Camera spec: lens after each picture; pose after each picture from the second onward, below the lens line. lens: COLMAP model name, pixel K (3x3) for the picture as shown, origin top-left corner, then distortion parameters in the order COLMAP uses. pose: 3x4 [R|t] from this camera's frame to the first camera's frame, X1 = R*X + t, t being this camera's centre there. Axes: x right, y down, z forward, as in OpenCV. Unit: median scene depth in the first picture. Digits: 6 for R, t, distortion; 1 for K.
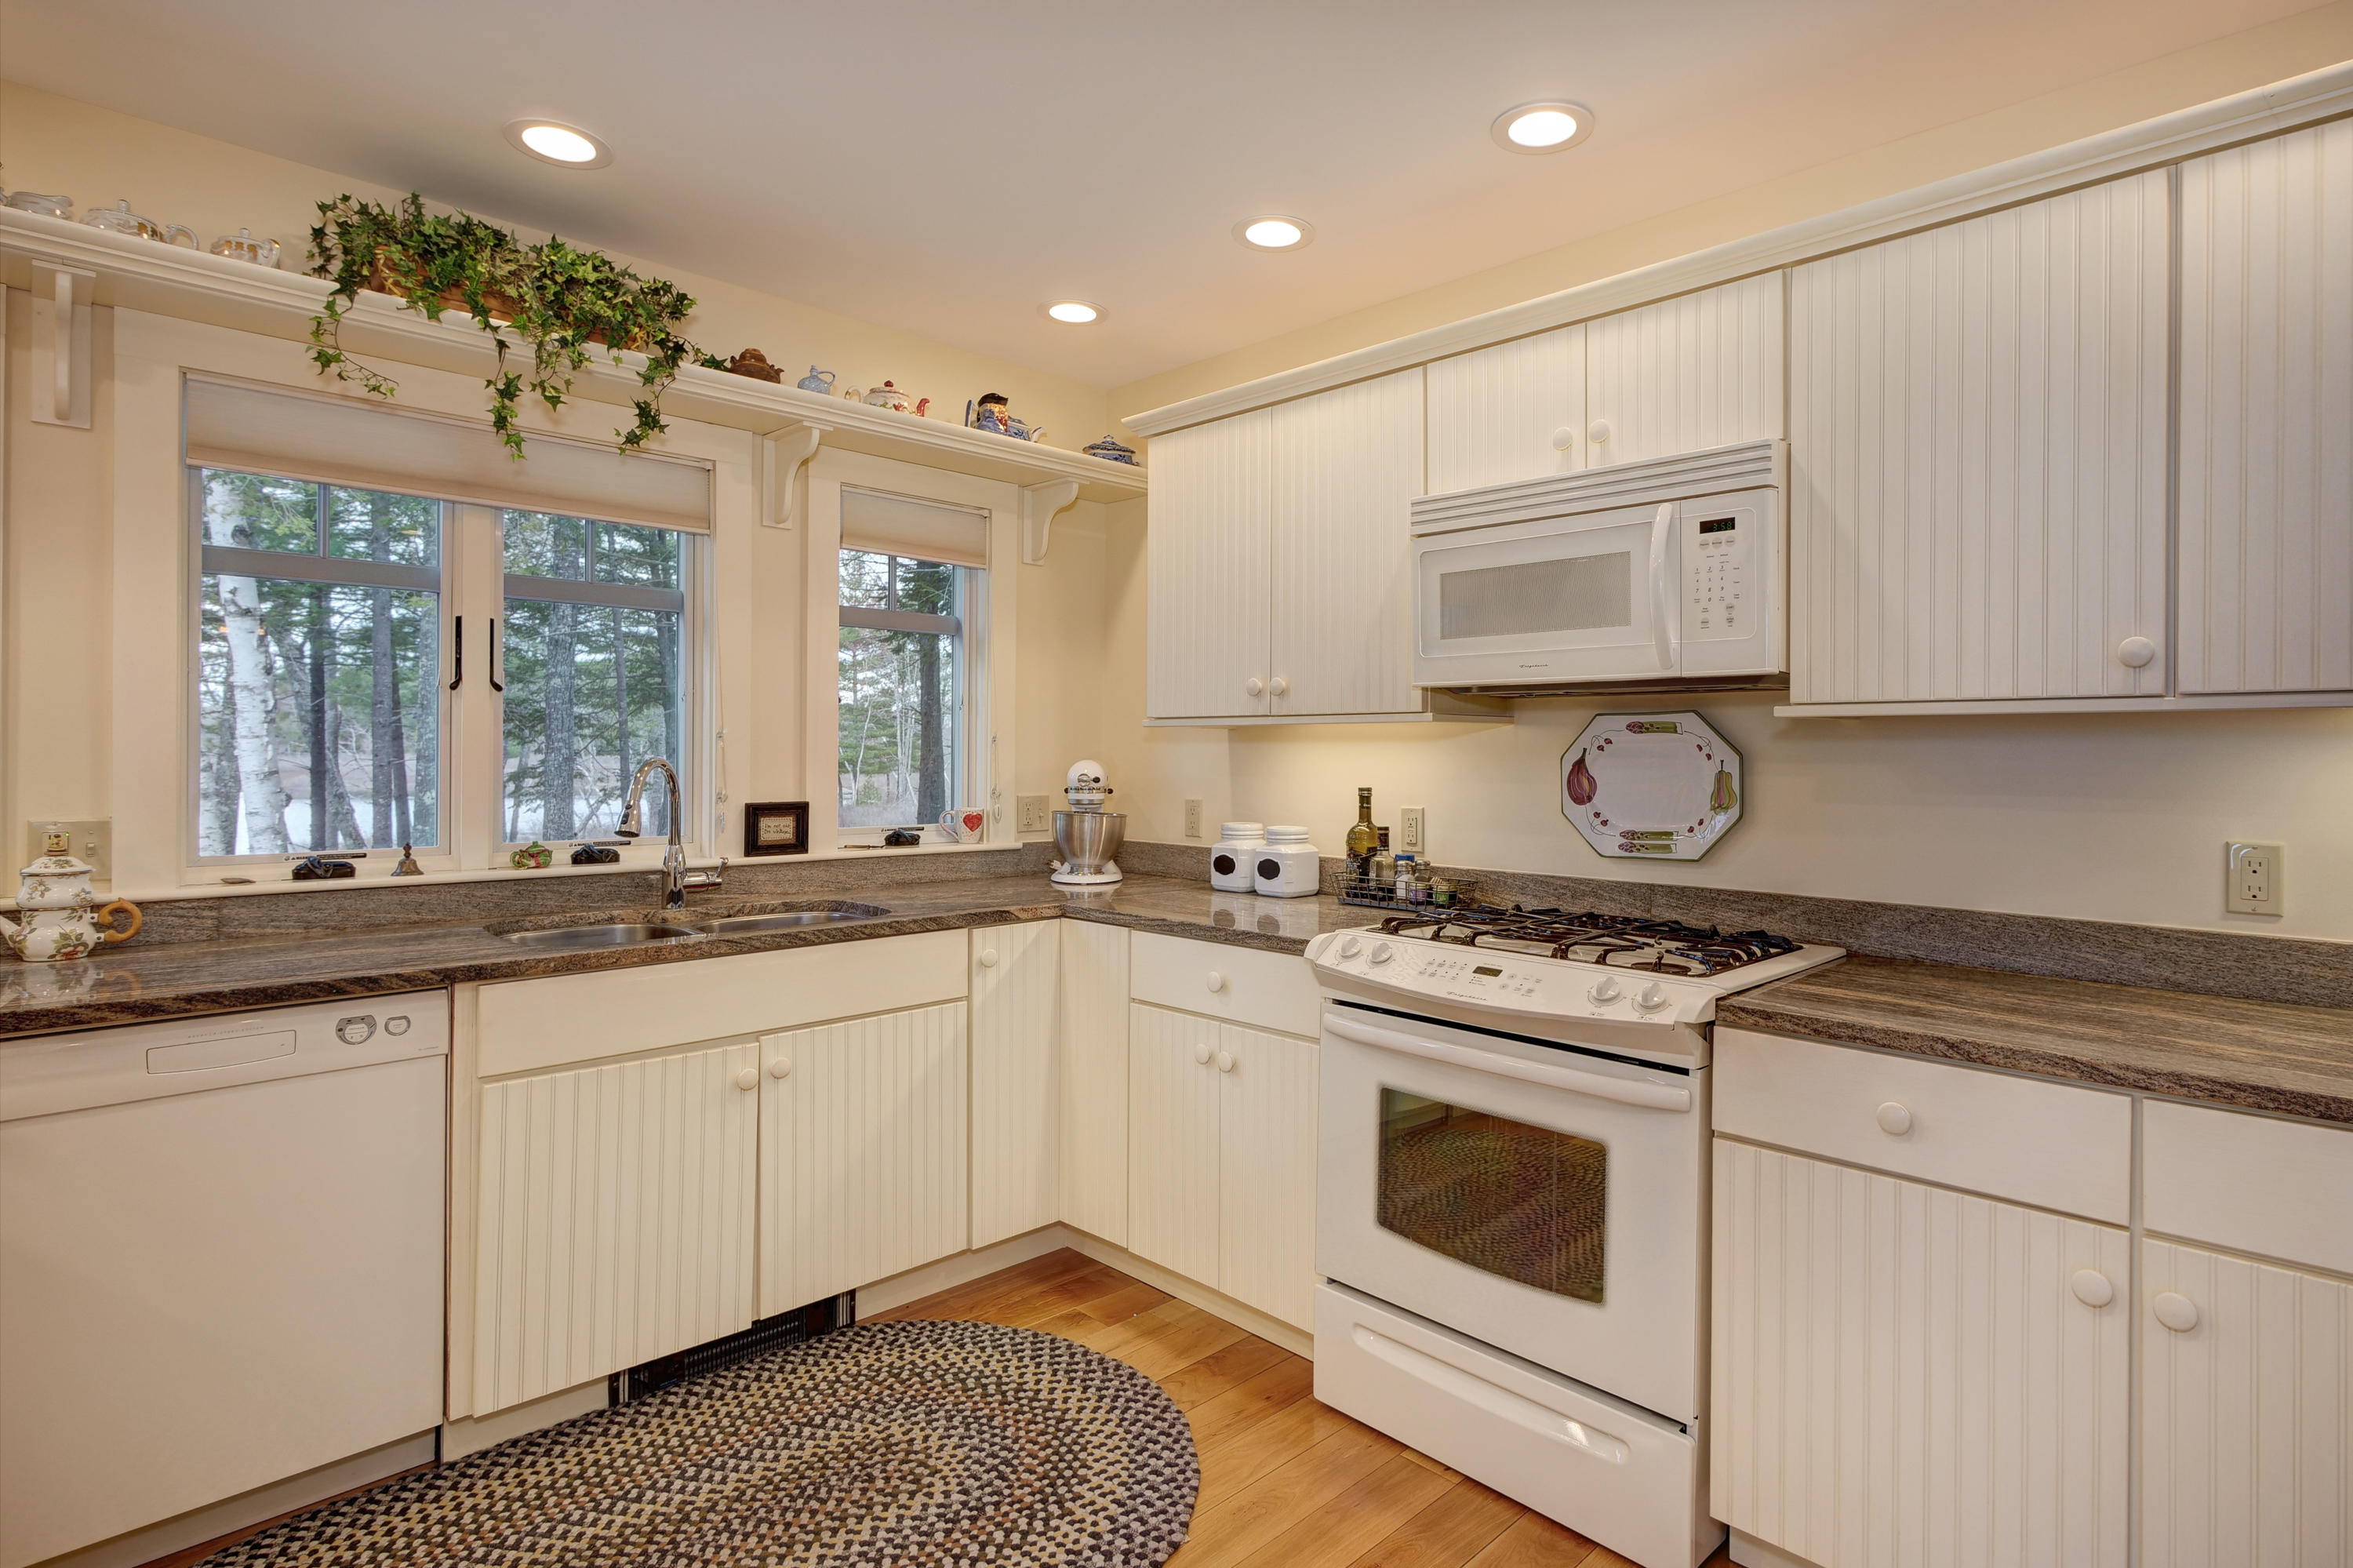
lens RADIAL K [[1197.2, 0, 1257.8], [0, 1197.2, 755.6], [0, 0, 1]] dist [0.001421, 0.000412]
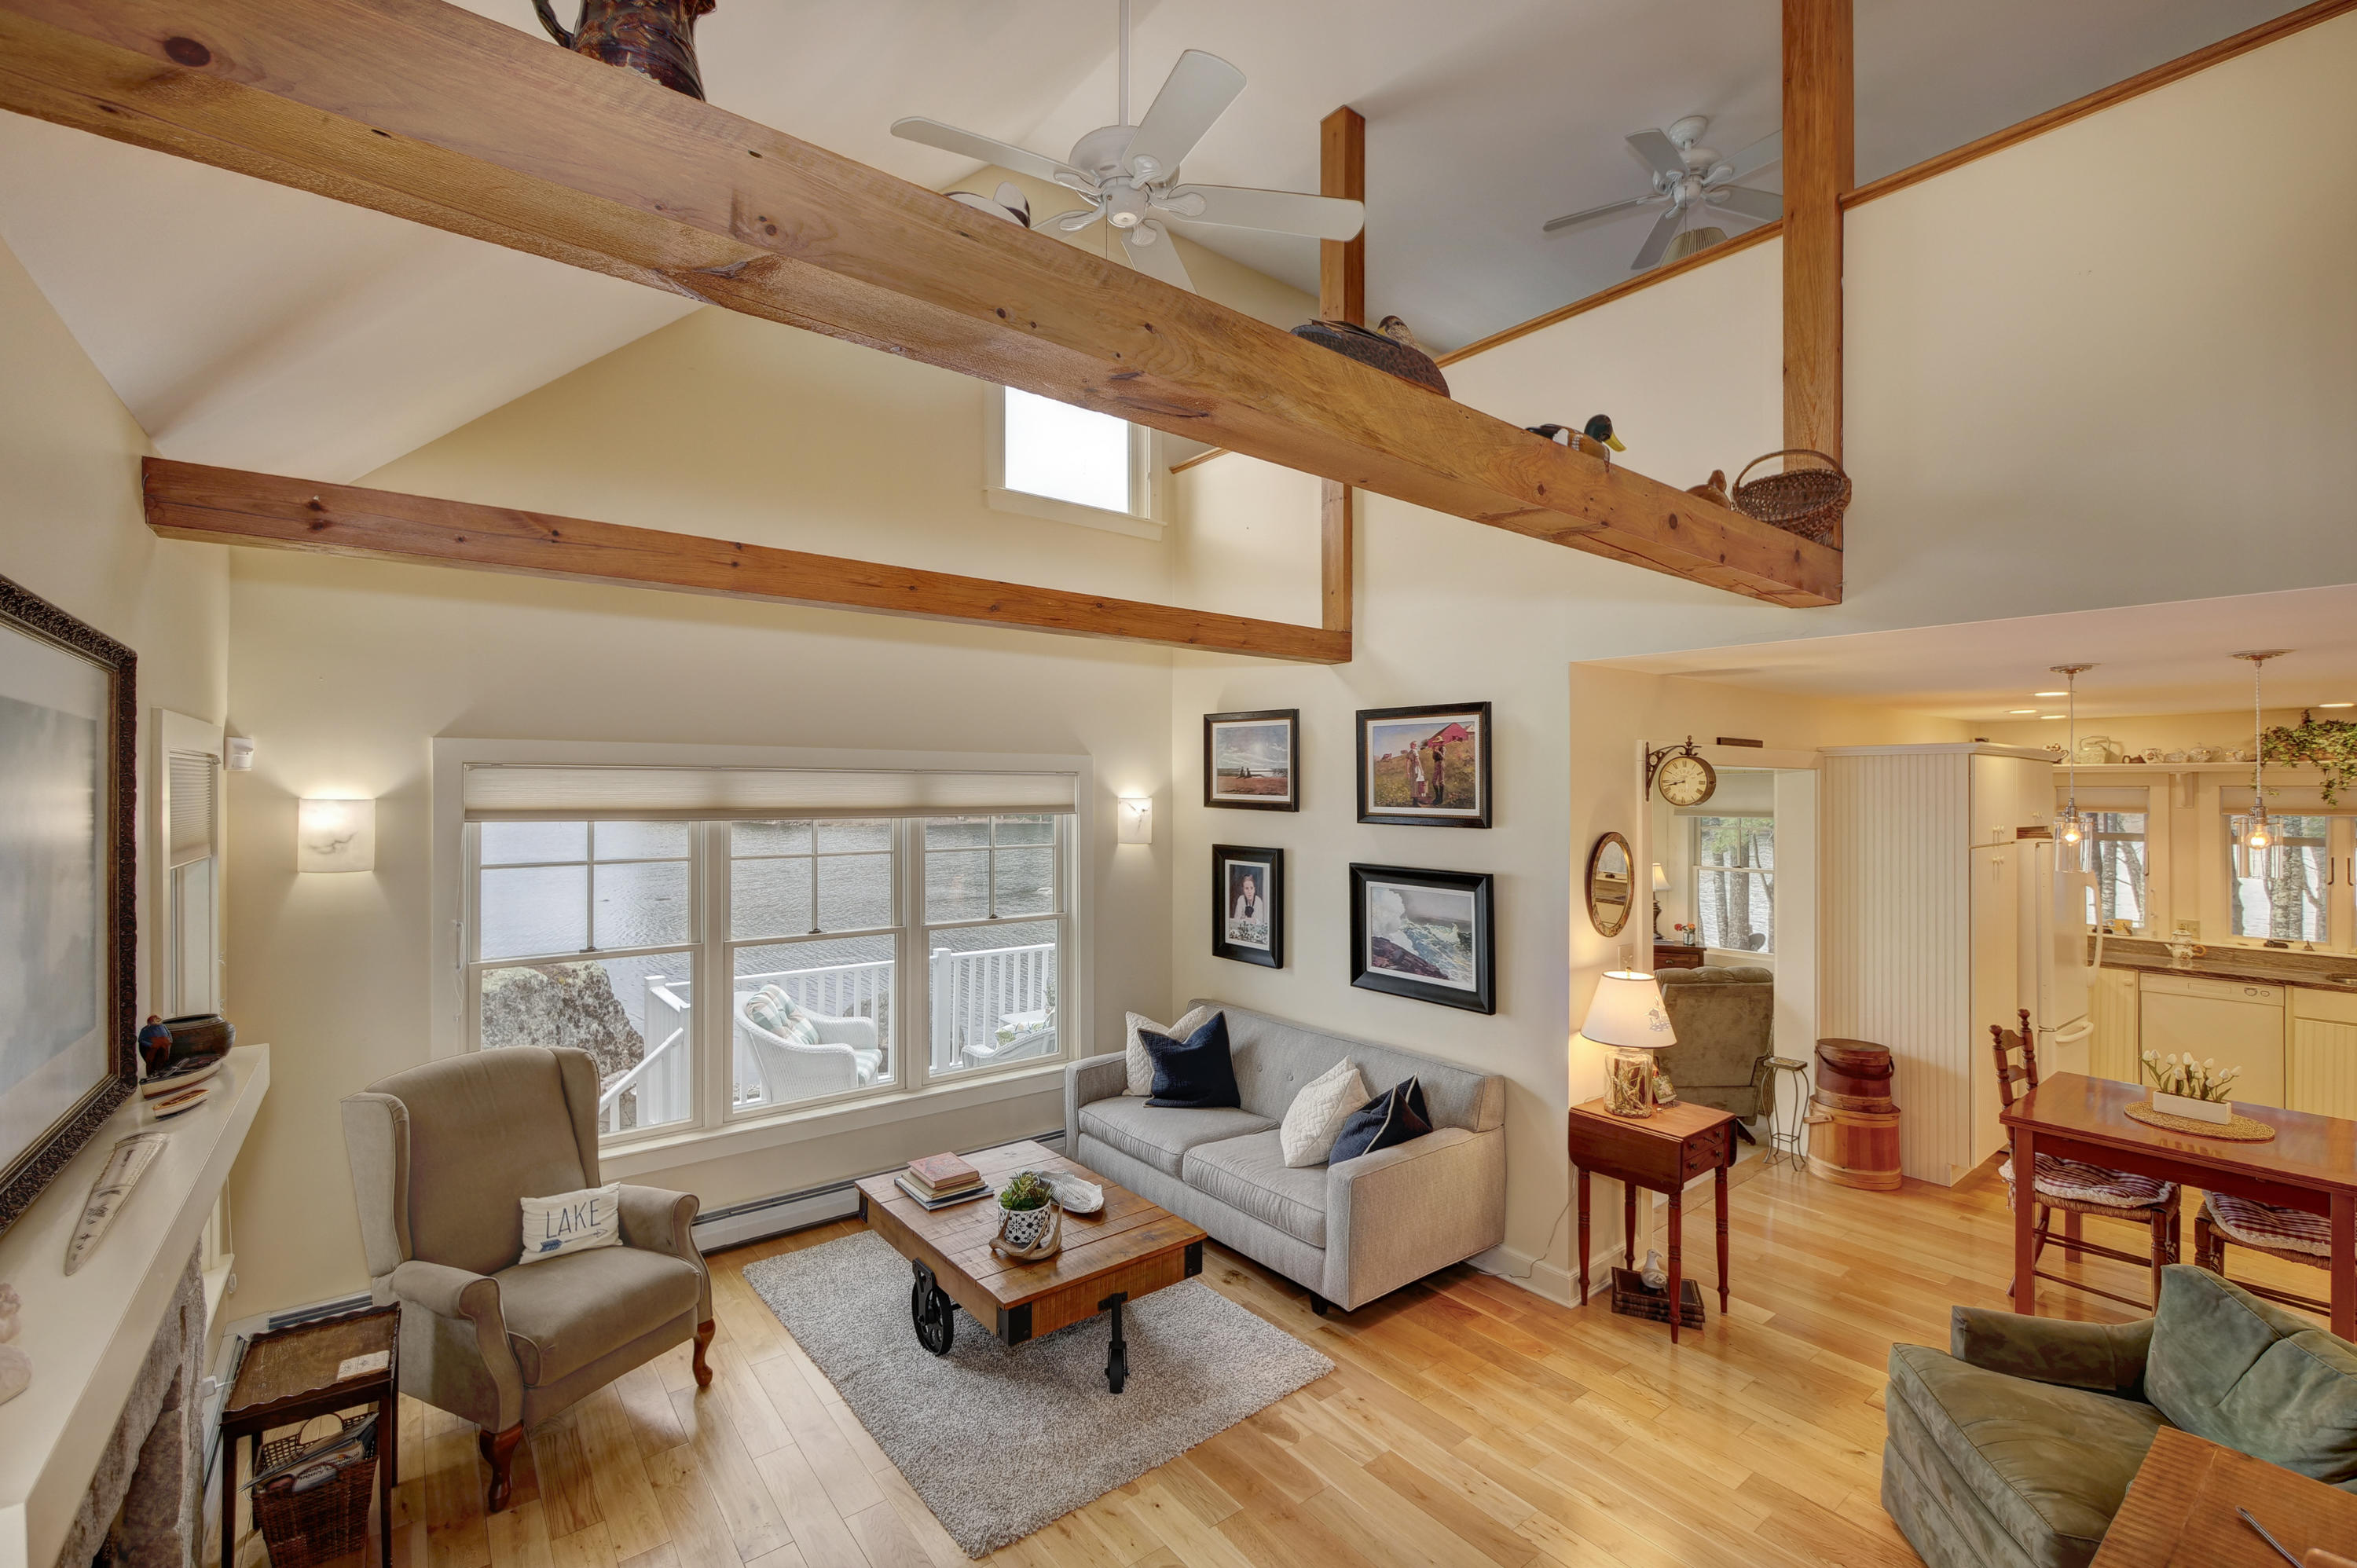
lens RADIAL K [[994.9, 0, 1178.5], [0, 994.9, 784.0], [0, 0, 1]] dist [-0.004825, -0.000518]
pose [[-0.142561, -0.014304, -0.989683, 1.846471], [-0.005182, 0.999893, -0.013706, -0.231231], [0.989772, 0.003174, -0.142620, -1.213294]]
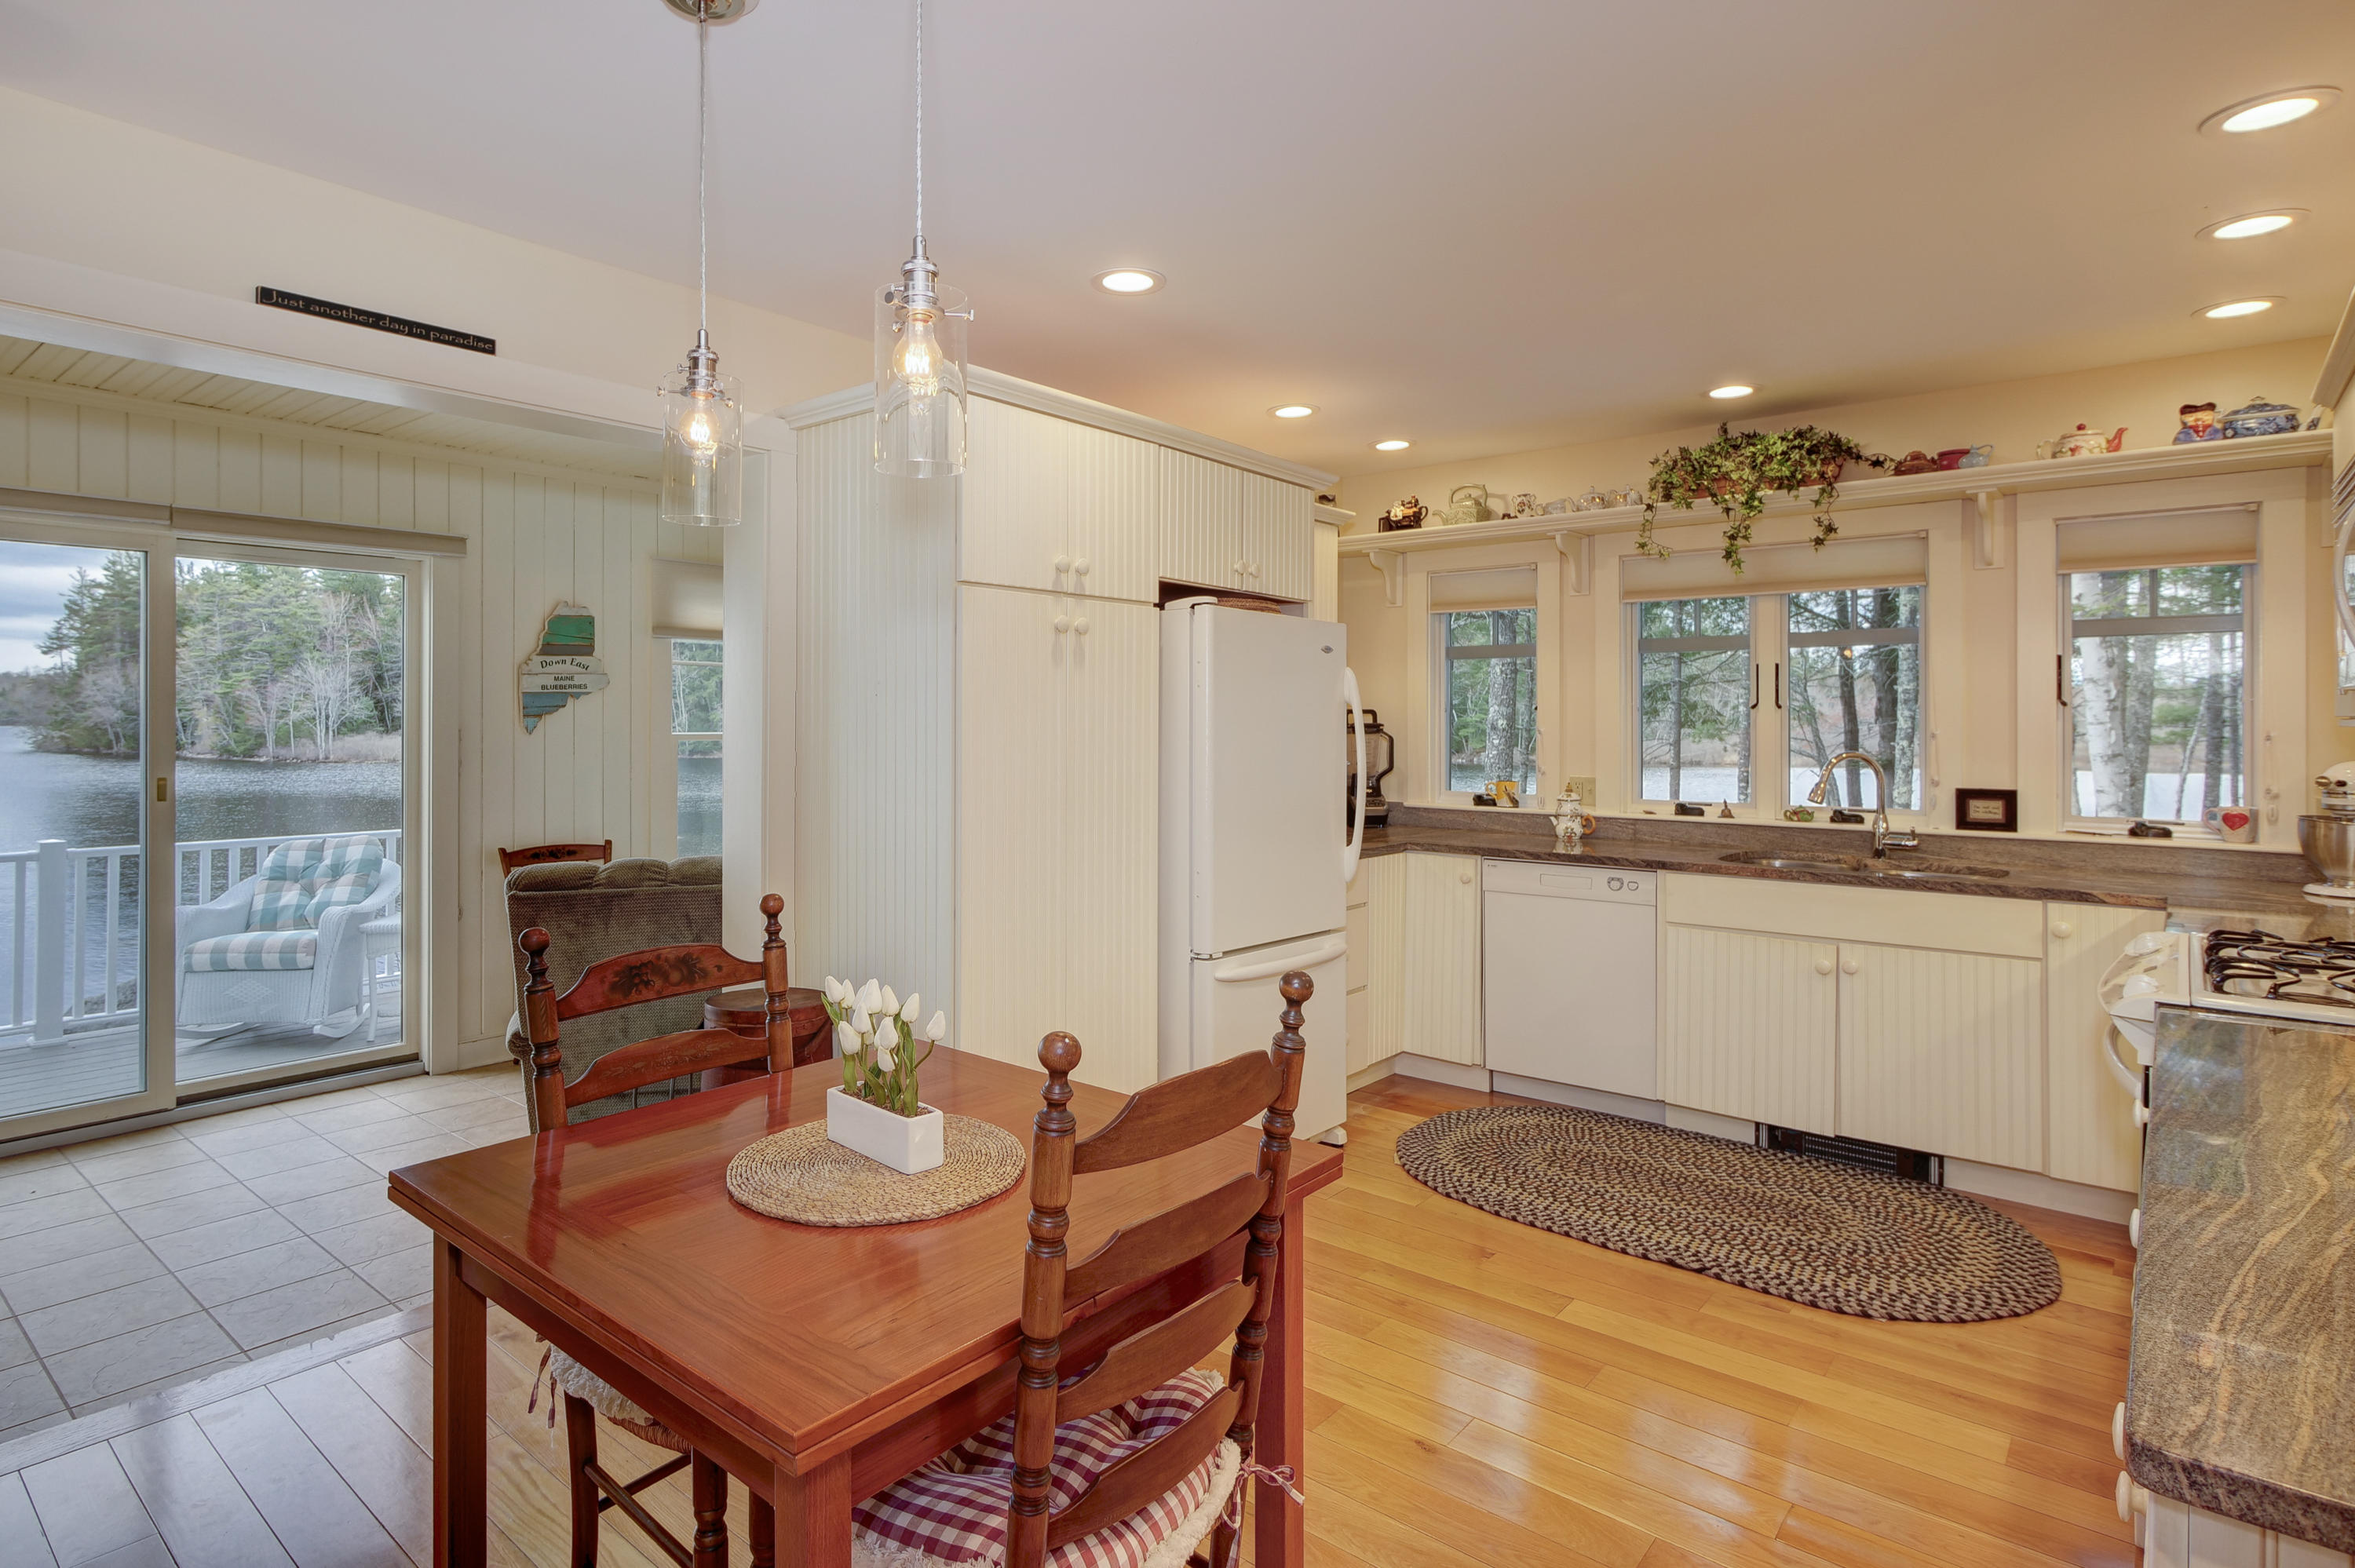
lens RADIAL K [[1228.6, 0, 1086.8], [0, 1228.6, 727.9], [0, 0, 1]] dist [-0.001460, -0.001103]
pose [[0.044081, -0.001521, -0.999027, 0.955154], [-0.003206, 0.999993, -0.001664, -0.022066], [0.999023, 0.003277, 0.044076, 0.005955]]
